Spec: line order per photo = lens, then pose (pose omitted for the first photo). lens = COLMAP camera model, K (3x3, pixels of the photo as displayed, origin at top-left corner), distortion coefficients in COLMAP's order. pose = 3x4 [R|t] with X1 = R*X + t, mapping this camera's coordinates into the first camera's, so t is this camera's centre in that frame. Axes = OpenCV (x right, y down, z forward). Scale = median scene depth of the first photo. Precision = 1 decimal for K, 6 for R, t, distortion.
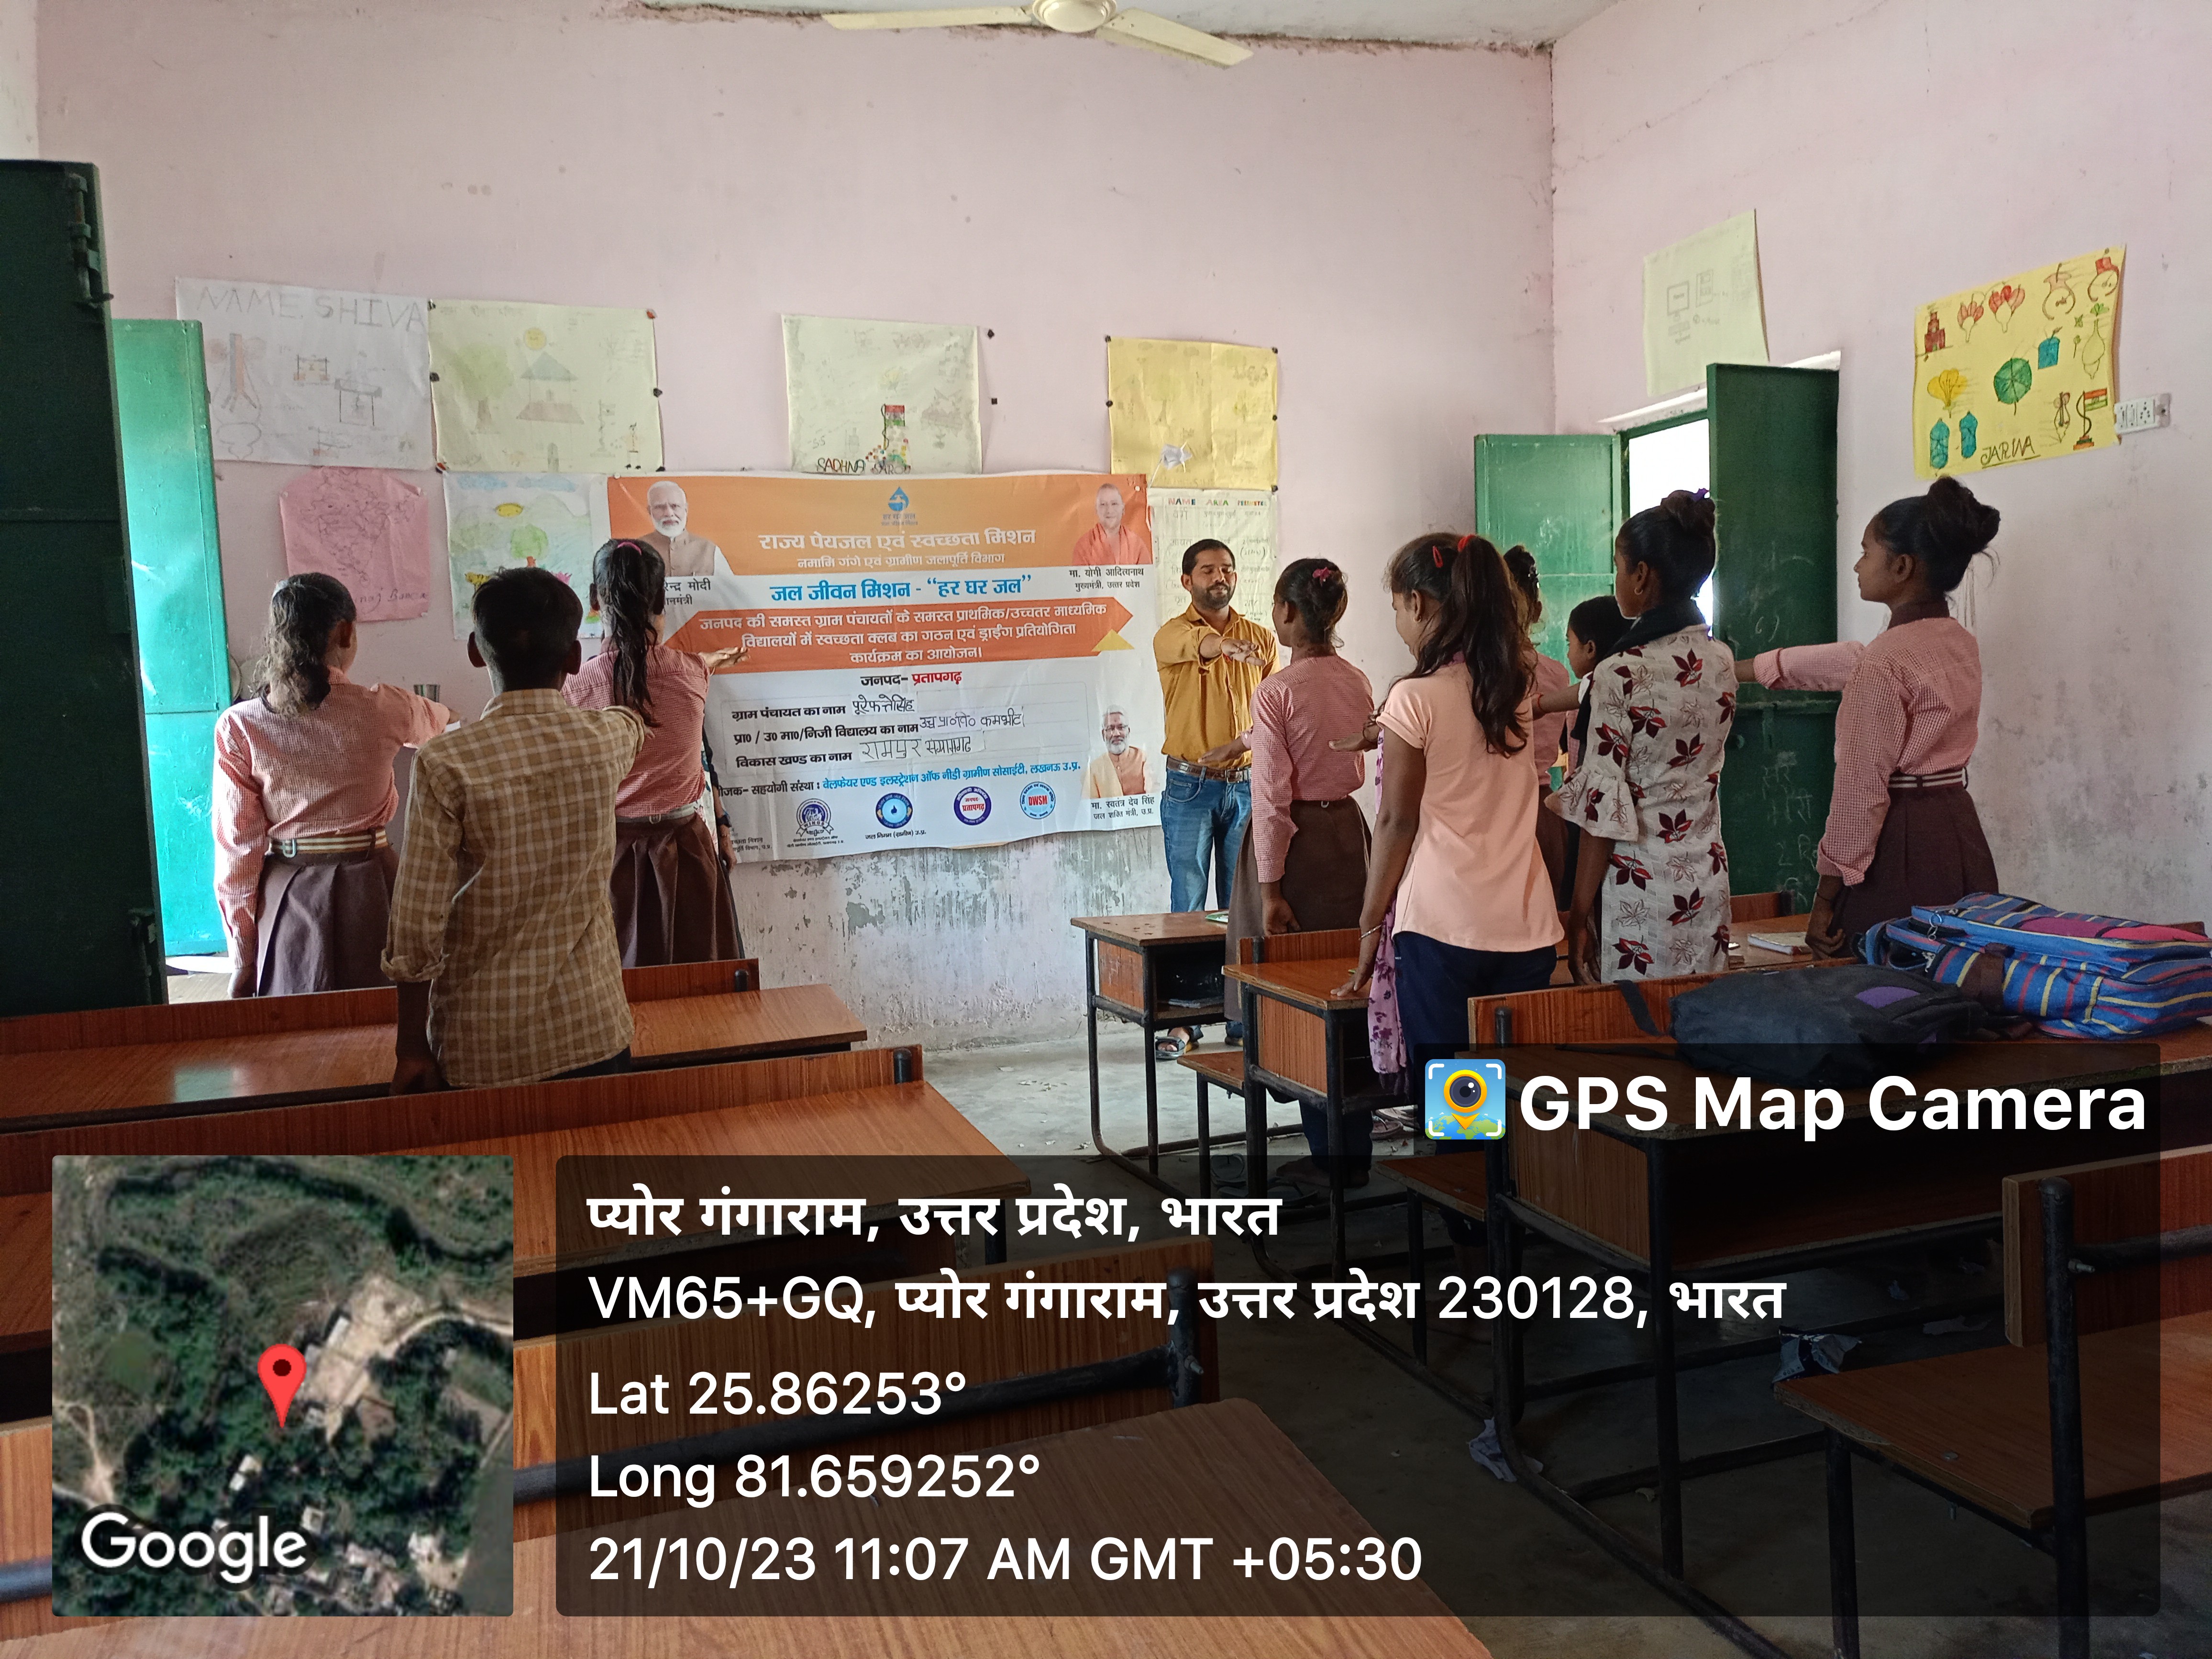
lens RADIAL K [[1806.7, 0, 1115.6], [0, 1806.7, 812.7], [0, 0, 1]] dist [0.028520, -0.013961]
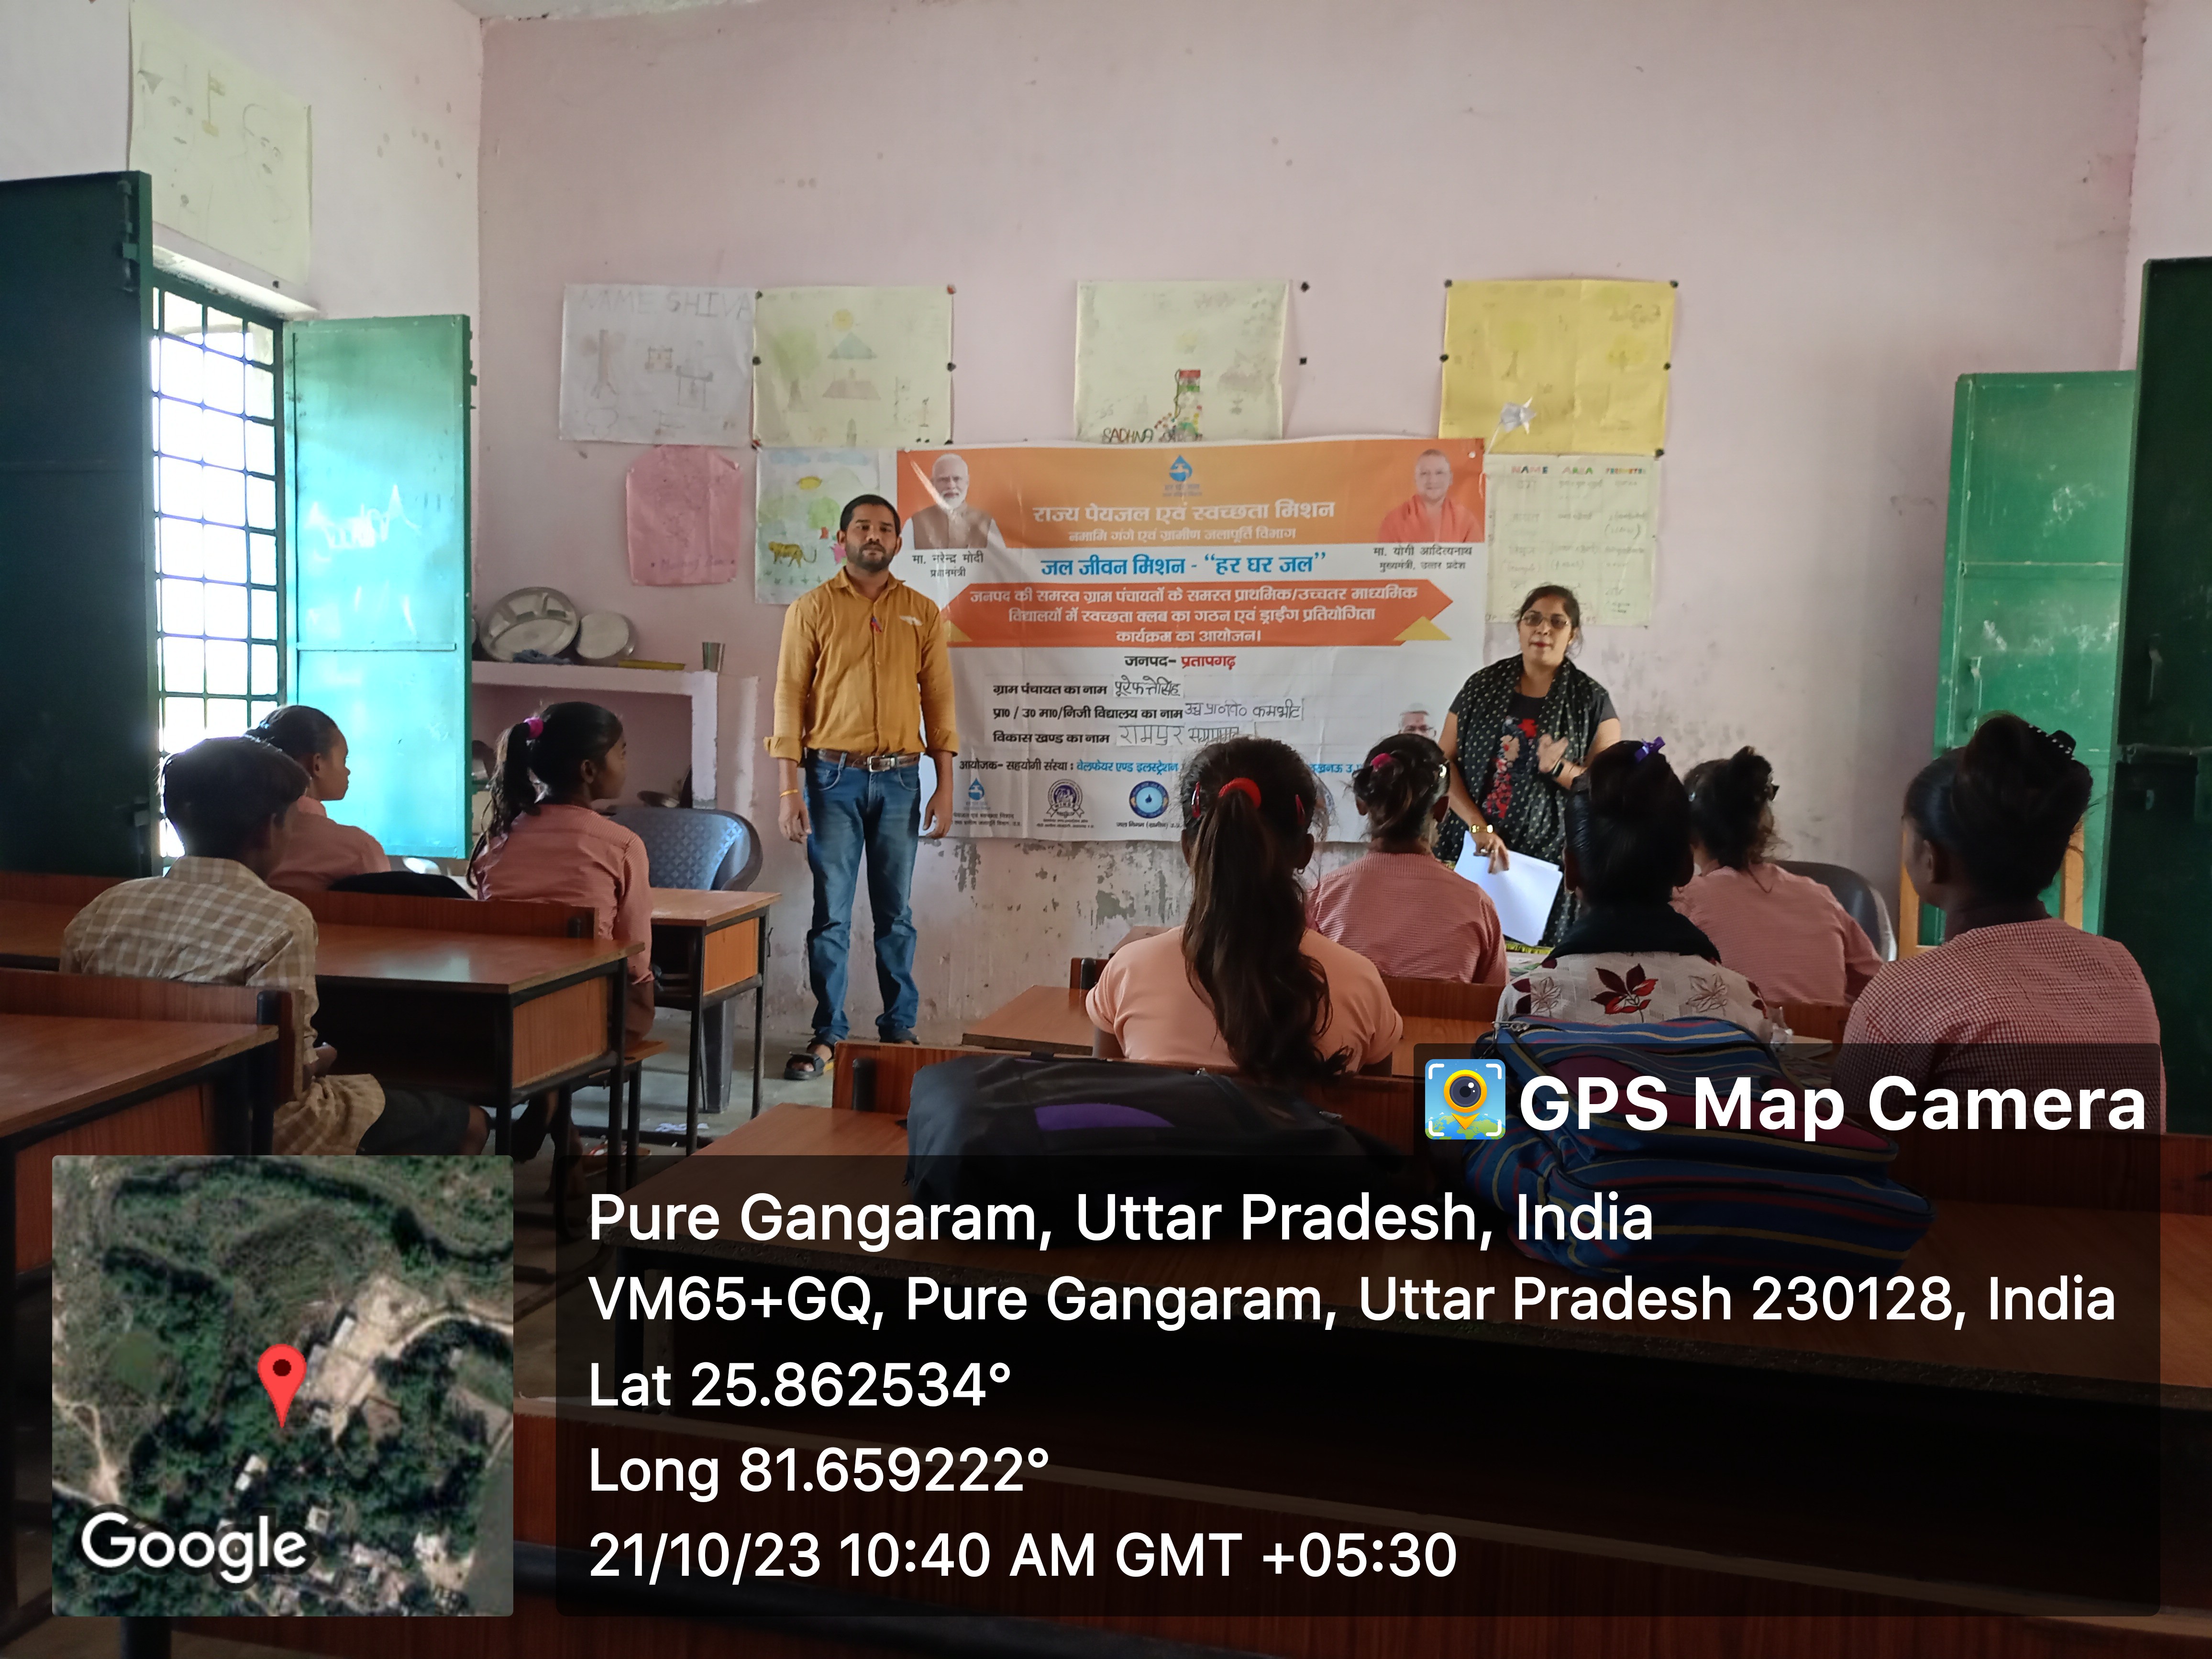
lens RADIAL K [[1806.7, 0, 1093.5], [0, 1806.7, 826.7], [0, 0, 1]] dist [0.028520, -0.013961]
pose [[0.835061, 0.089468, -0.542834, 0.369016], [-0.092488, 0.995475, 0.021794, -0.005016], [0.542328, 0.032006, 0.839557, 0.193286]]
